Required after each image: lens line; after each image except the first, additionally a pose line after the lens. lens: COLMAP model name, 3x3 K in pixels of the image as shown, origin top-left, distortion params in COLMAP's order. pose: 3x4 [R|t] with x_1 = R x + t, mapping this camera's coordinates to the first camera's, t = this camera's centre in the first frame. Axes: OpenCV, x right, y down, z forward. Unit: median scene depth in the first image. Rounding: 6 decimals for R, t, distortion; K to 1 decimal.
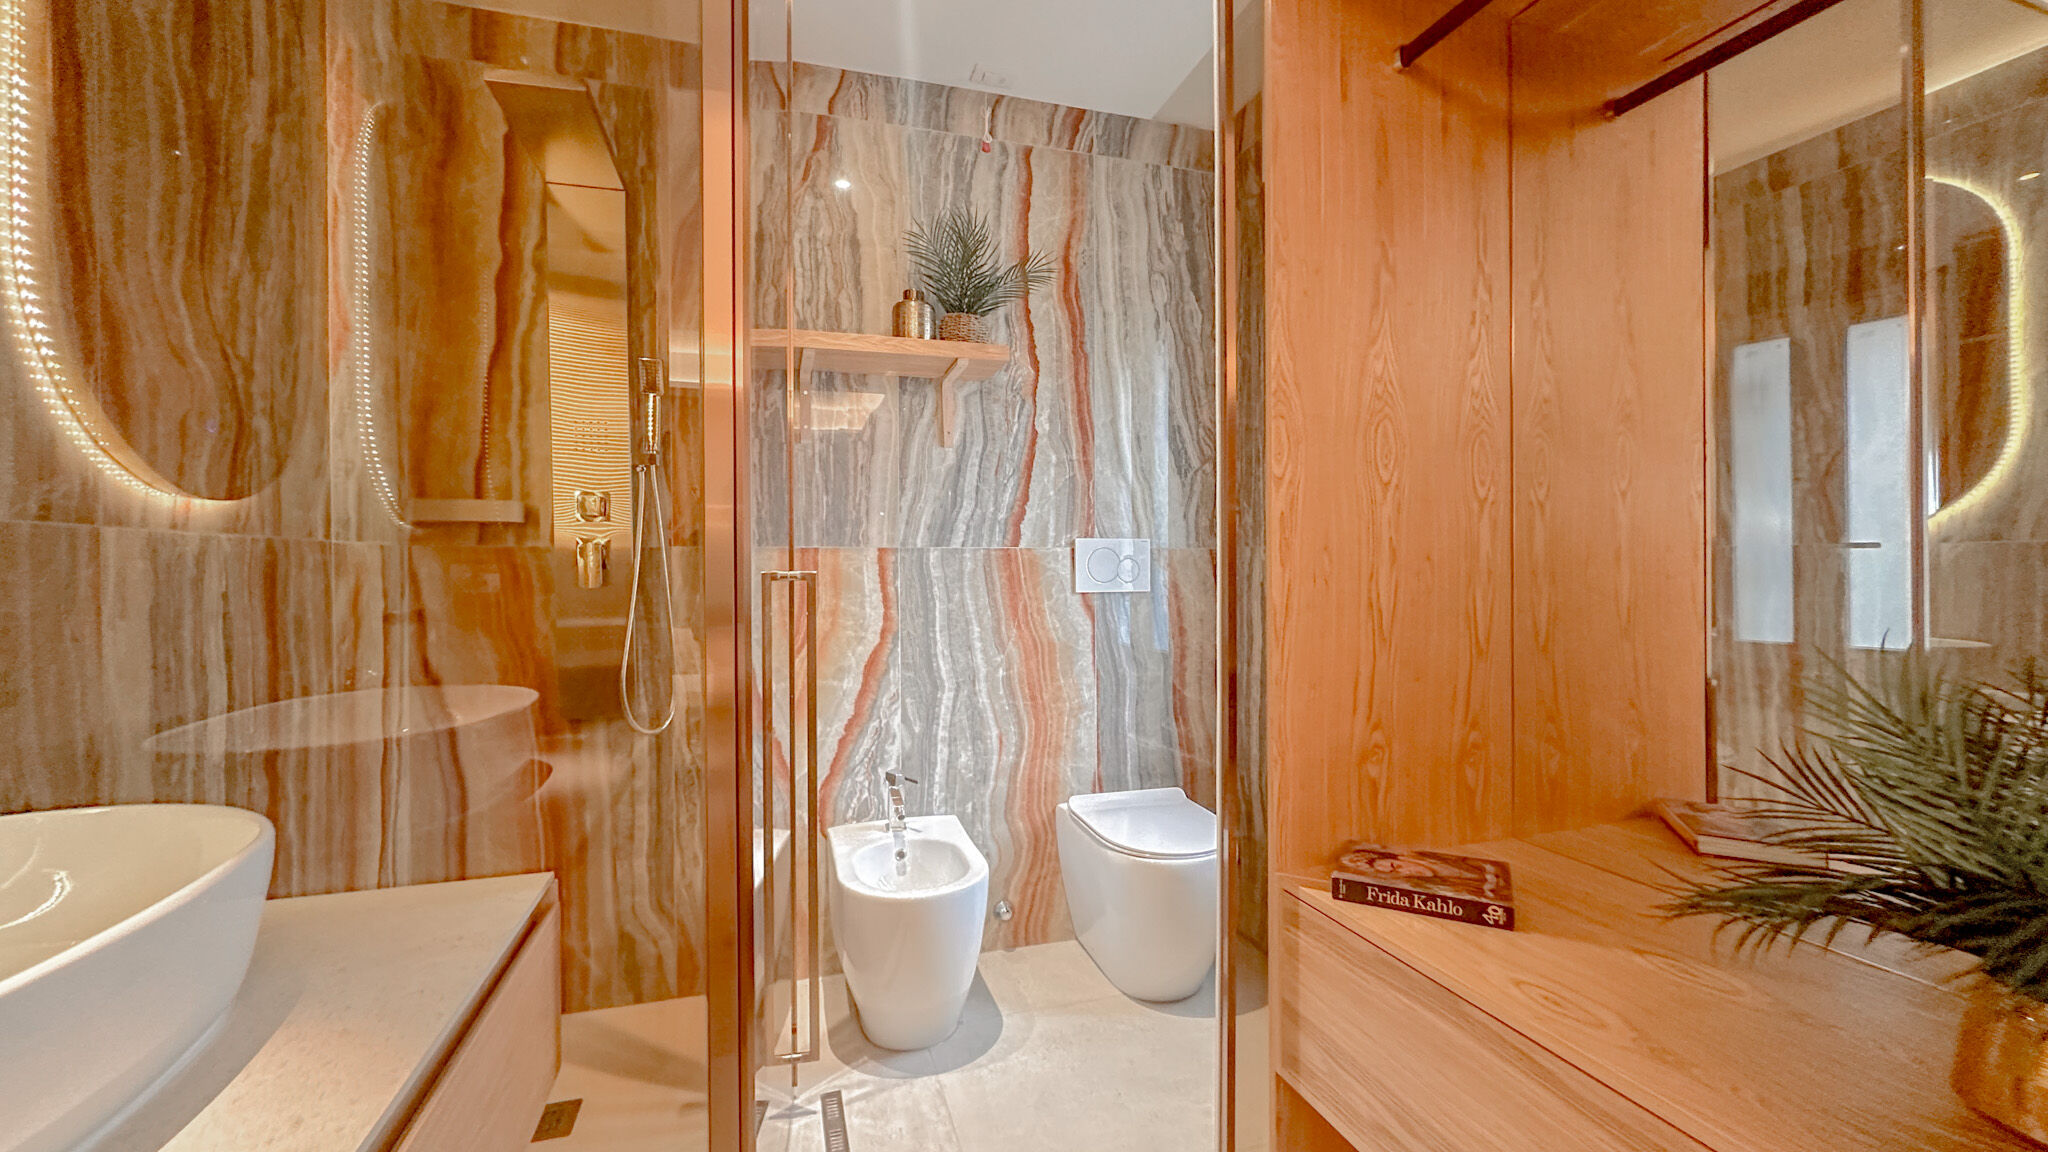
lens RADIAL K [[820.5, 0, 1023.3], [0, 820.5, 575.7], [0, 0, 1]] dist [-0.006349, 0.000369]
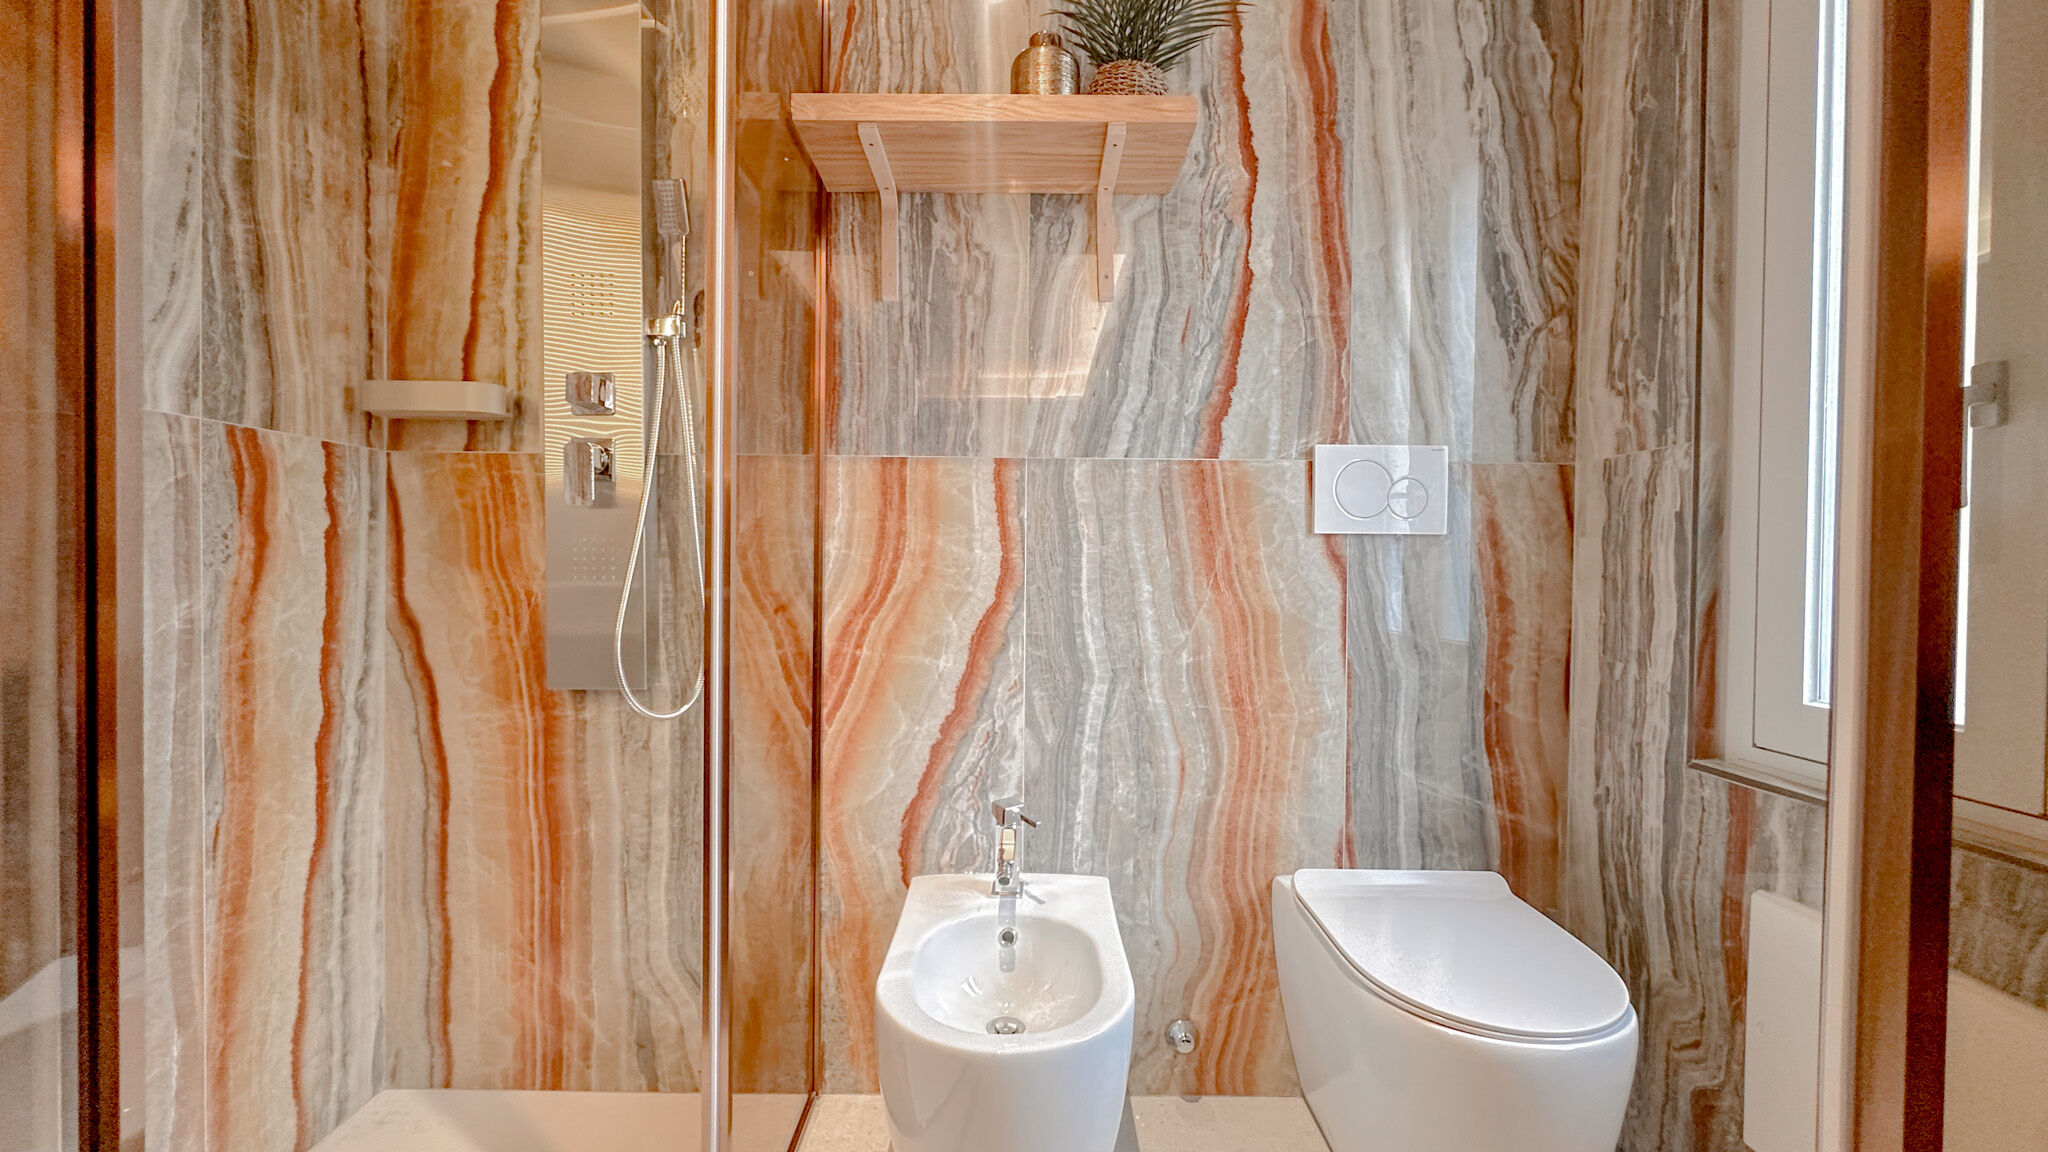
lens RADIAL K [[820.5, 0, 1023.3], [0, 820.5, 575.7], [0, 0, 1]] dist [-0.006349, 0.000369]
pose [[0.957744, 0.018808, -0.287006, 0.033647], [-0.017424, 0.999821, 0.007376, 0.052799], [0.287094, -0.002063, 0.957900, 0.363236]]
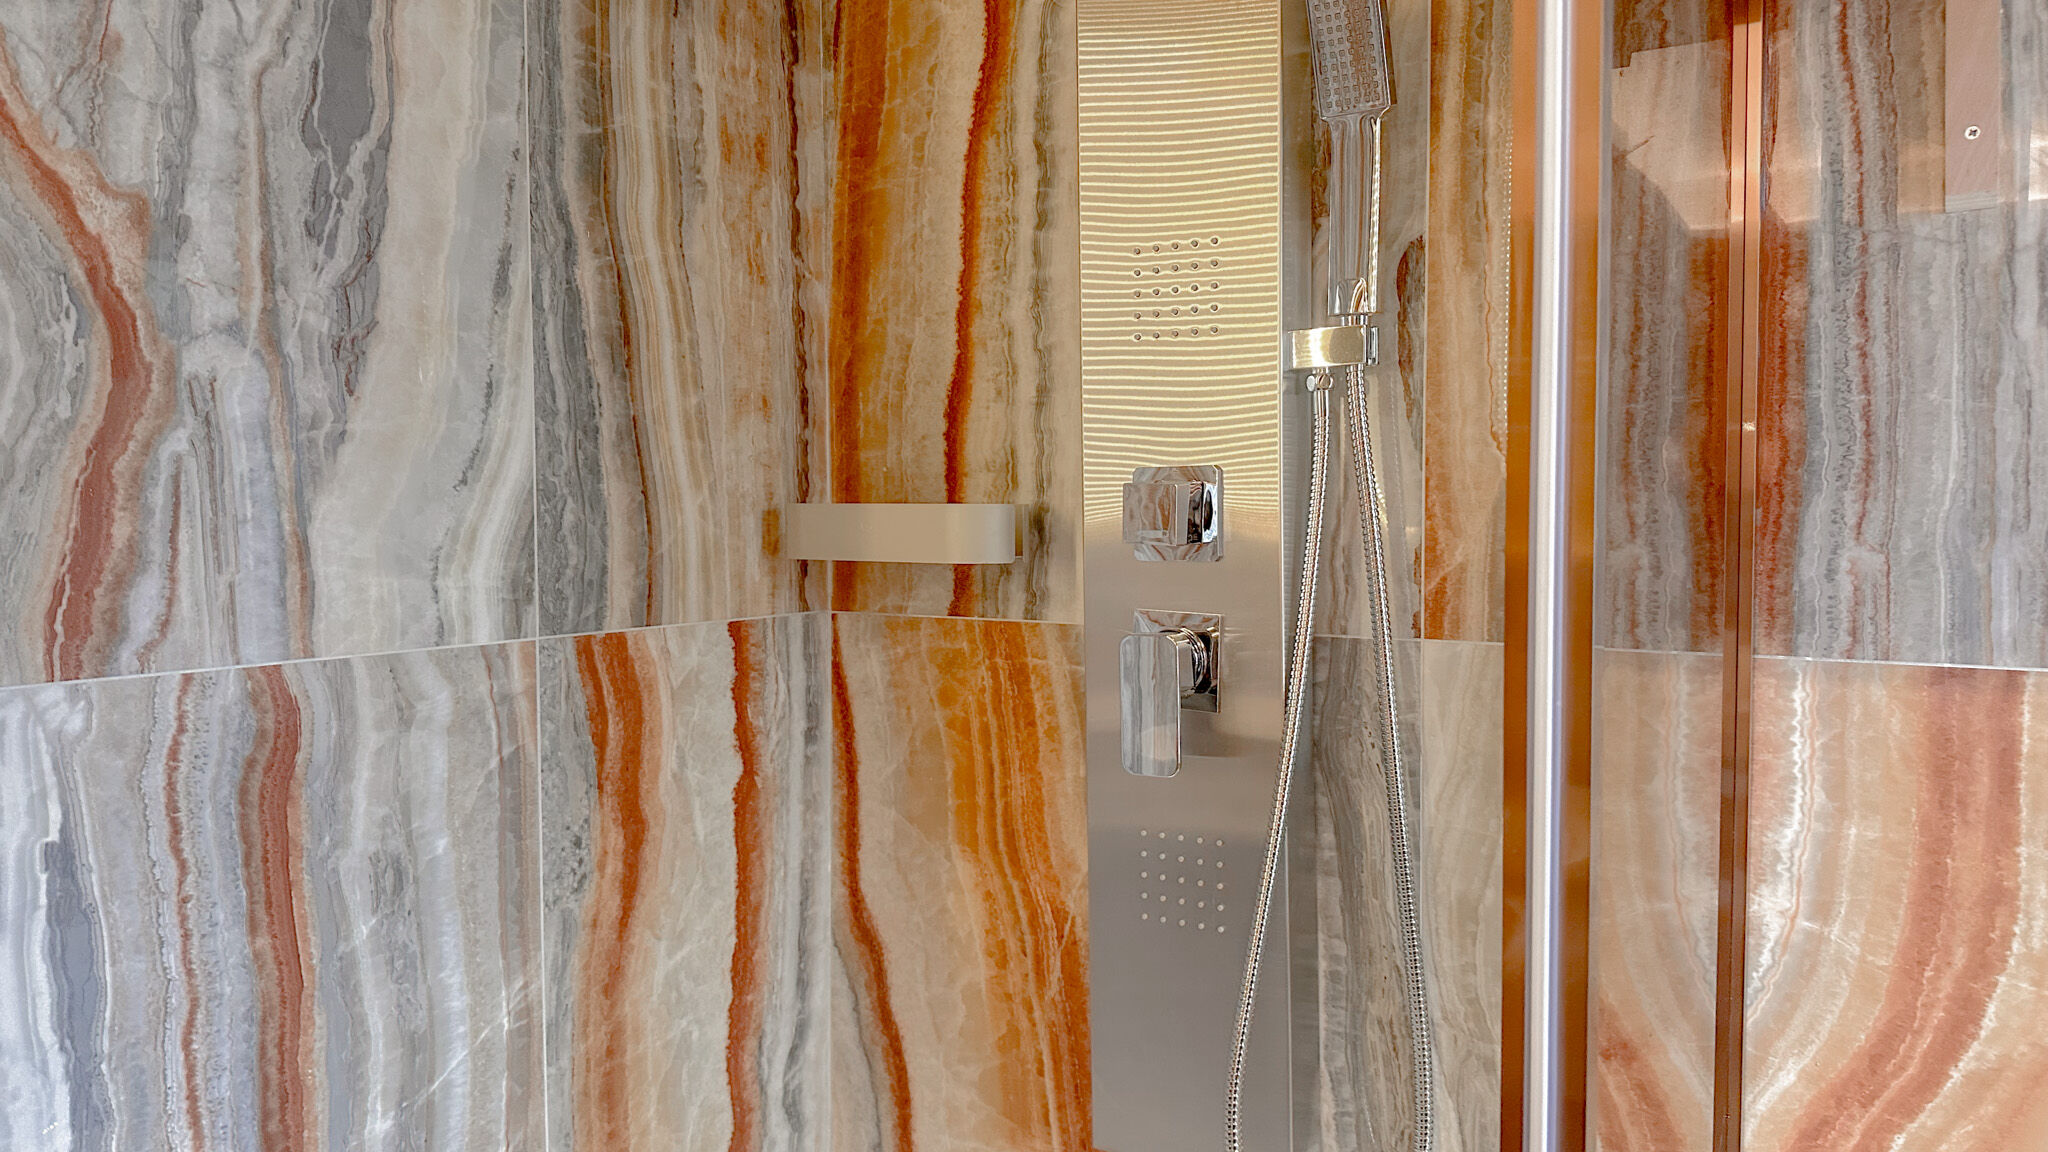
lens RADIAL K [[1445.6, 0, 1030.3], [0, 1445.6, 577.2], [0, 0, 1]] dist [0.081661, -0.117287]
pose [[0.641490, 0.036740, -0.766251, -0.112198], [-0.005644, 0.999051, 0.043178, -0.071333], [0.767110, -0.023374, 0.641089, 0.508510]]
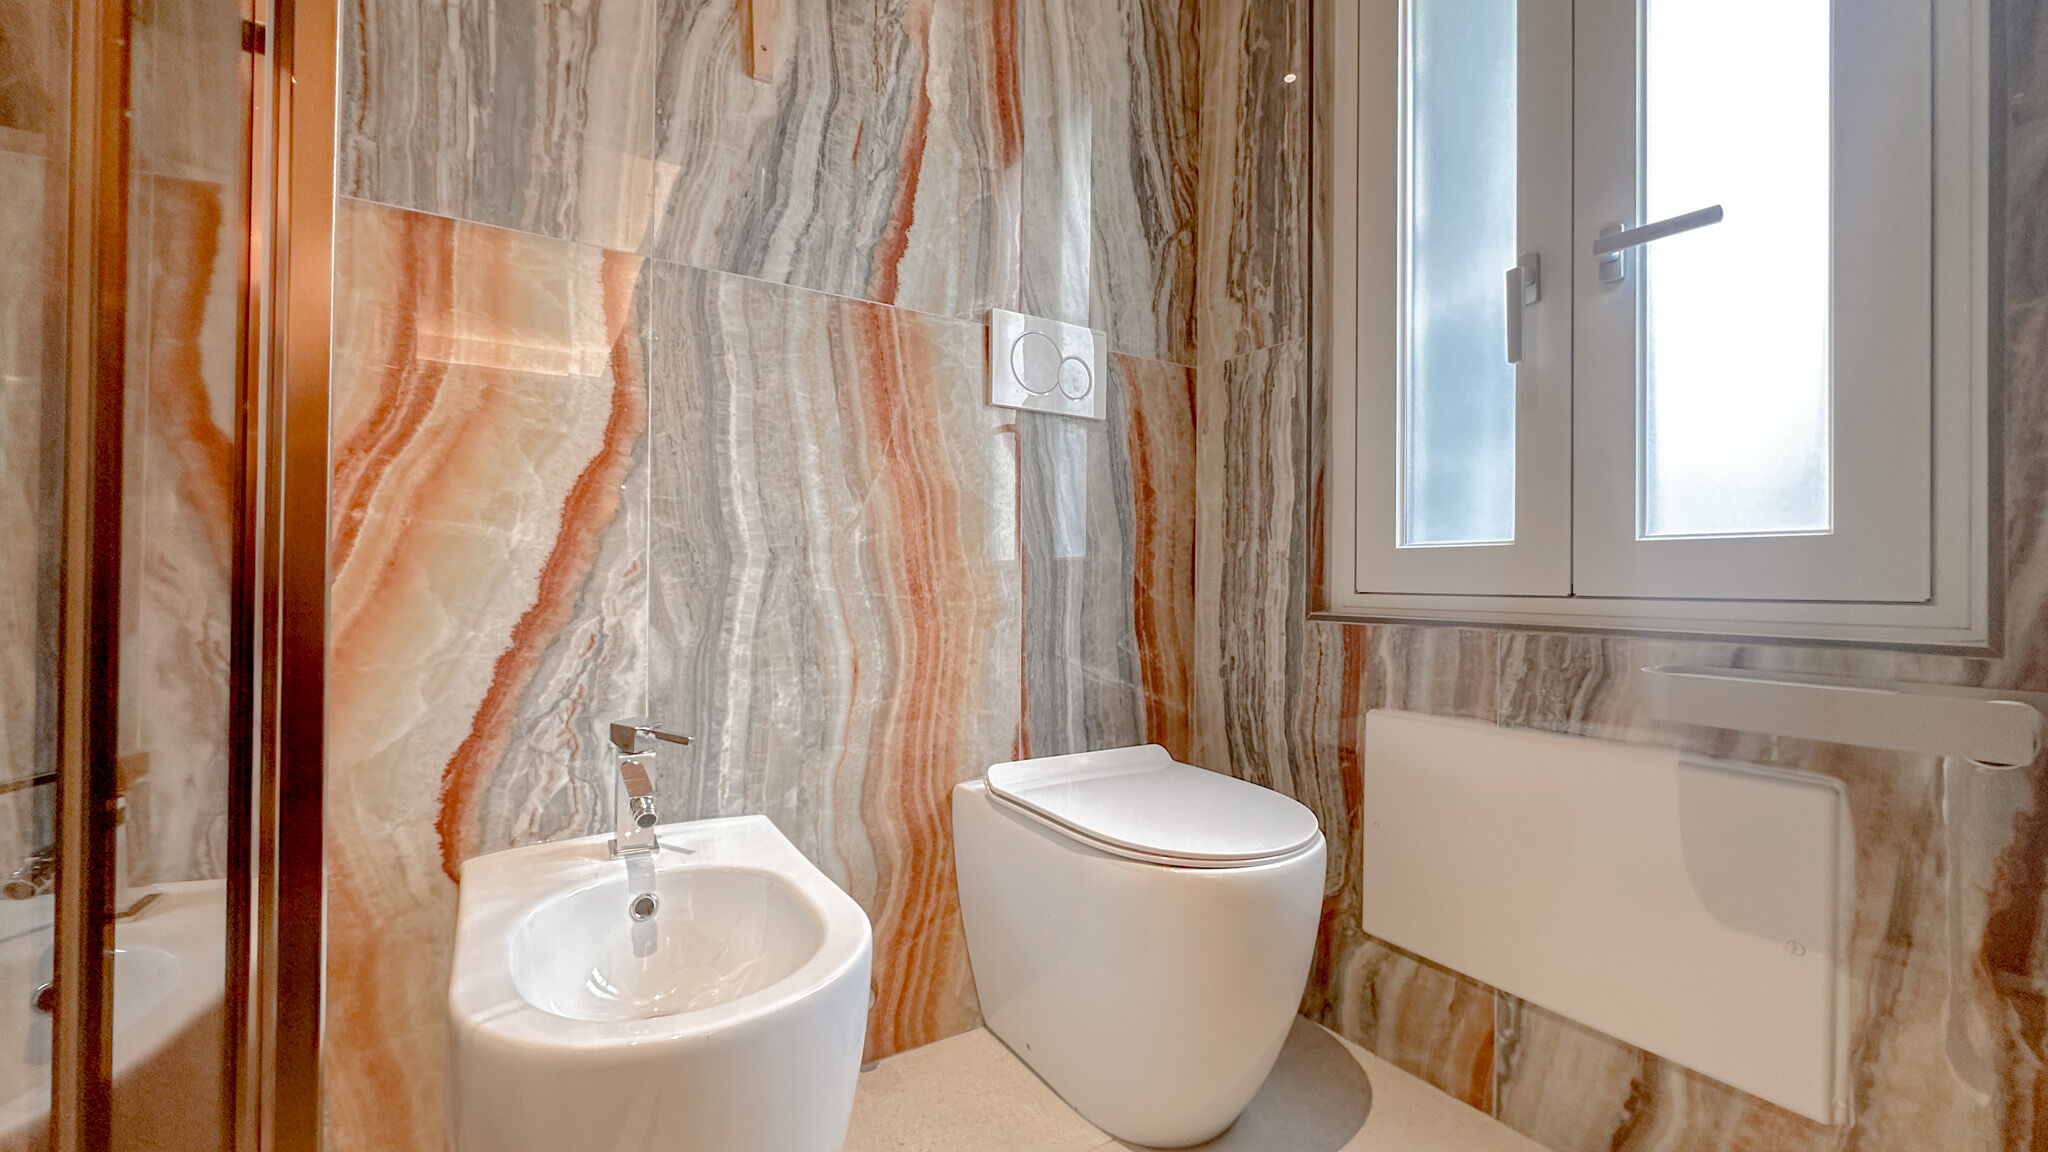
lens RADIAL K [[820.5, 0, 1023.3], [0, 820.5, 575.7], [0, 0, 1]] dist [-0.006349, 0.000369]
pose [[0.960684, 0.014814, 0.277248, -0.070681], [-0.010834, 0.999815, -0.015882, 0.151013], [-0.277432, 0.012254, 0.960667, 0.468910]]
